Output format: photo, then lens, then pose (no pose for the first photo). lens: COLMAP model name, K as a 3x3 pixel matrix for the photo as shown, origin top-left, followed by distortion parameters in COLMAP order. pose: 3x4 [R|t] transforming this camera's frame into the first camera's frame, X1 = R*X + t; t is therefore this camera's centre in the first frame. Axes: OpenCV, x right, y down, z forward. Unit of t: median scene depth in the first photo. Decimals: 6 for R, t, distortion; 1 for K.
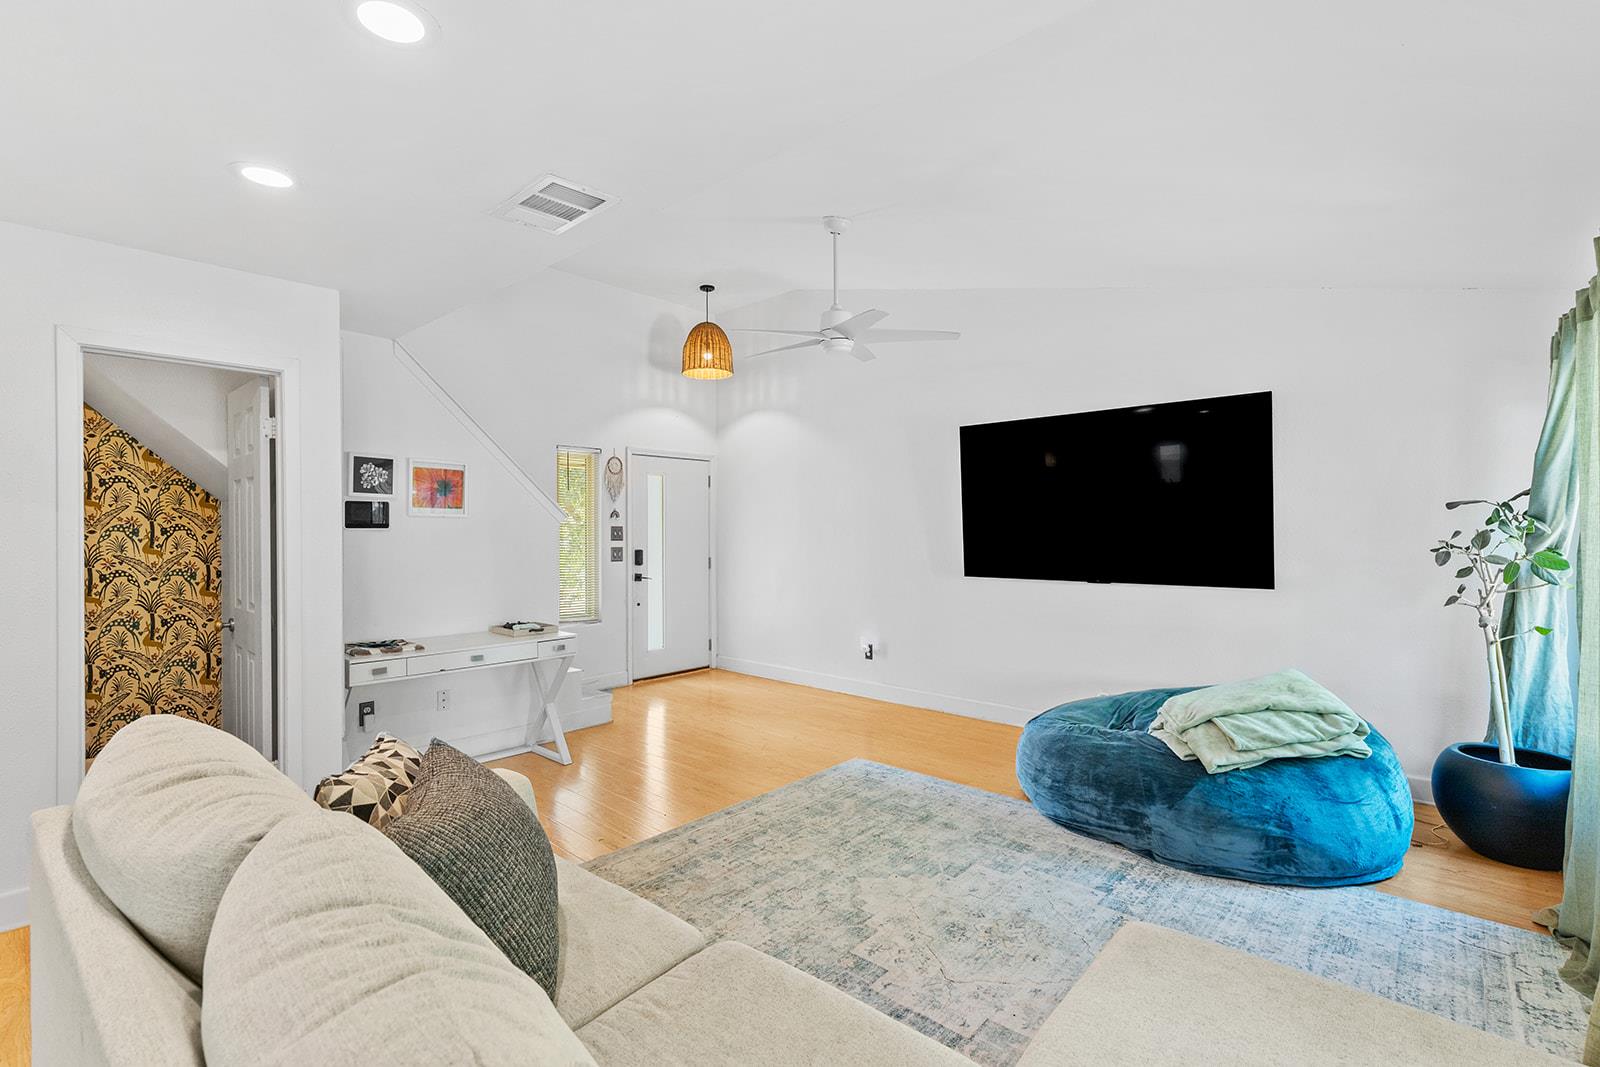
lens RADIAL K [[737.4, 0, 794.3], [0, 737.4, 529.4], [0, 0, 1]] dist [0.015102, -0.000156]
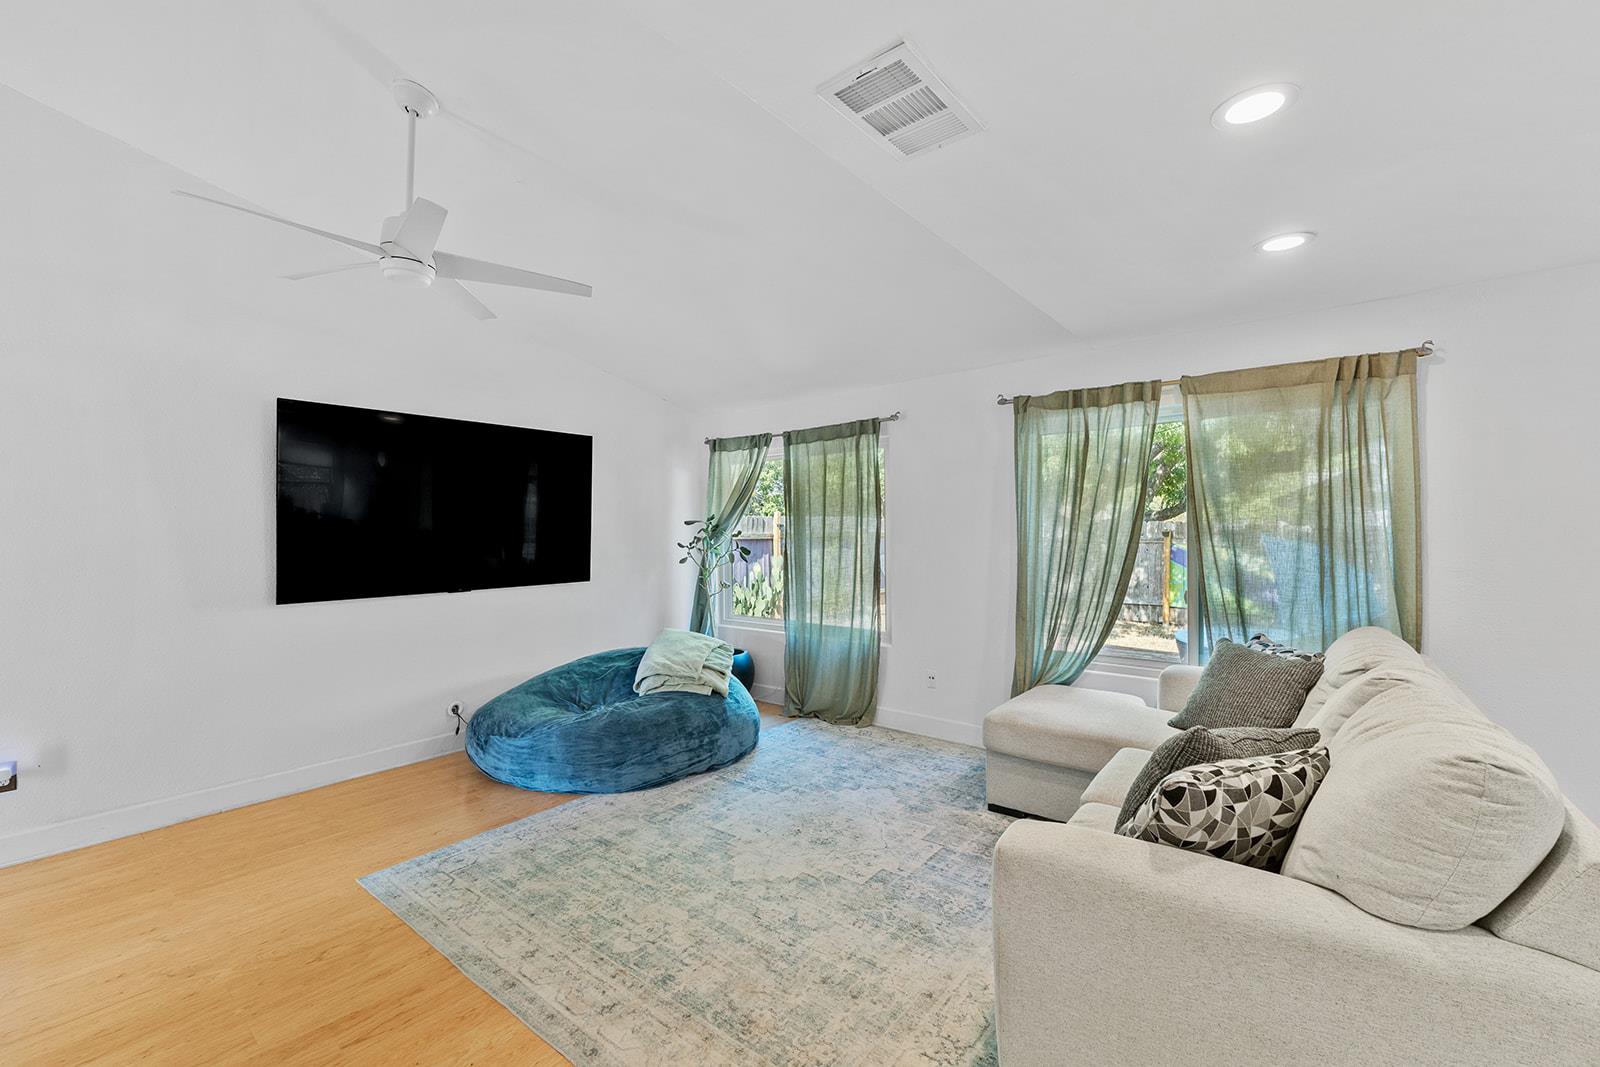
lens RADIAL K [[667.3, 0, 793.8], [0, 667.3, 530.6], [0, 0, 1]] dist [0.015314, -0.001059]
pose [[-0.052240, 0.006648, 0.998612, -0.609688], [0.009895, 0.999932, -0.006139, -0.000432], [-0.998586, 0.009561, -0.052302, 0.700233]]
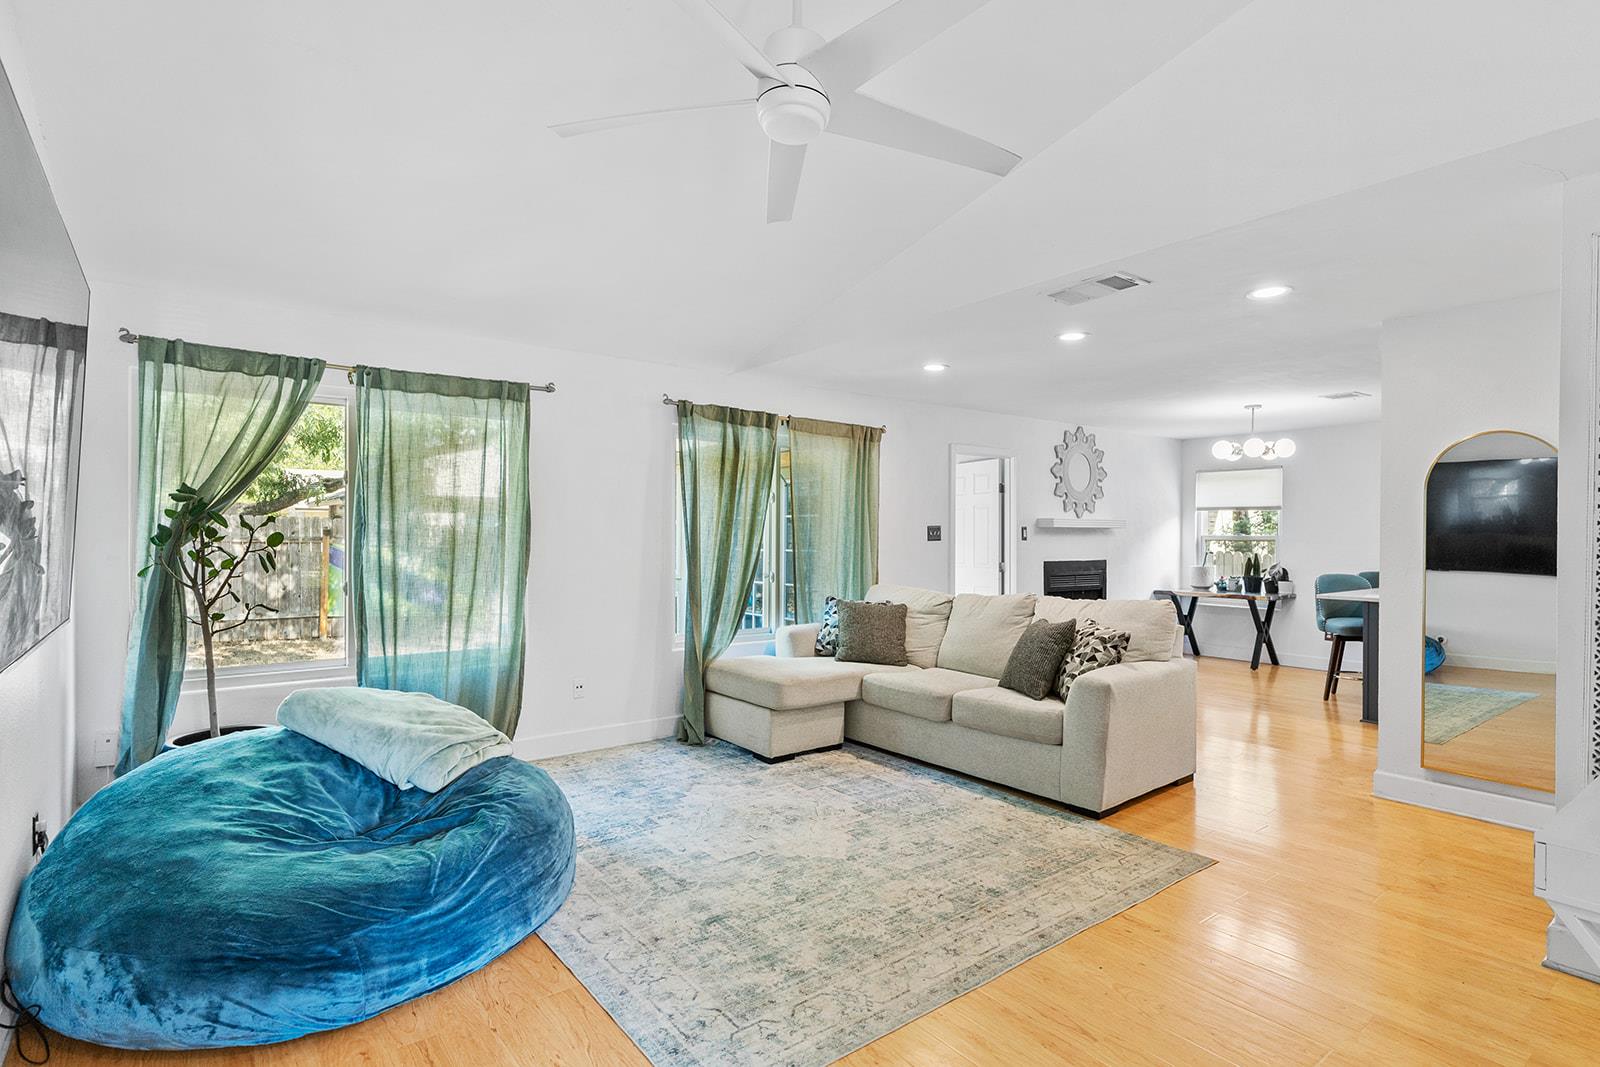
lens RADIAL K [[794.2, 0, 793.8], [0, 794.2, 536.5], [0, 0, 1]] dist [0.017775, 0.000148]
pose [[-0.982905, -0.004076, 0.184066, -0.034955], [-0.003510, 0.999988, 0.003397, 0.009579], [-0.184078, 0.002693, -0.982908, 1.541178]]
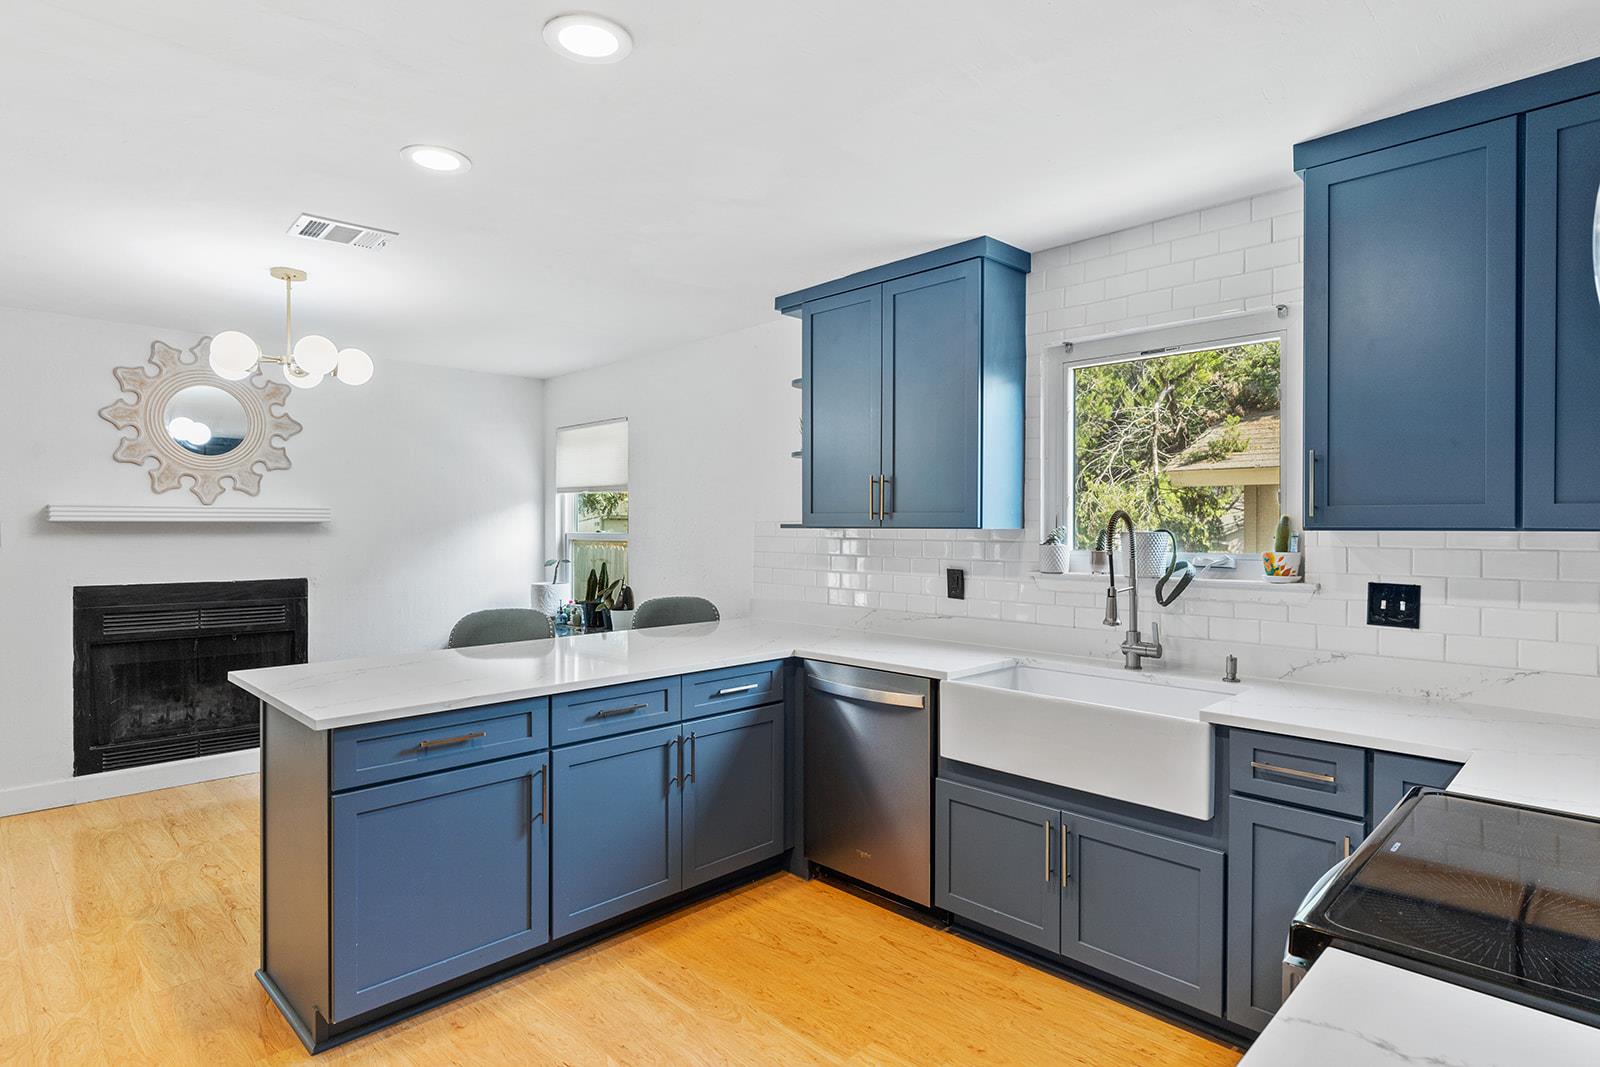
lens RADIAL K [[850.7, 0, 793.4], [0, 850.7, 532.7], [0, 0, 1]] dist [0.003569, 0.000409]
pose [[-0.998348, 0.003665, 0.057346, -1.218007], [0.003921, 0.999983, 0.004357, 0.003774], [-0.057329, 0.004574, -0.998345, 0.576086]]
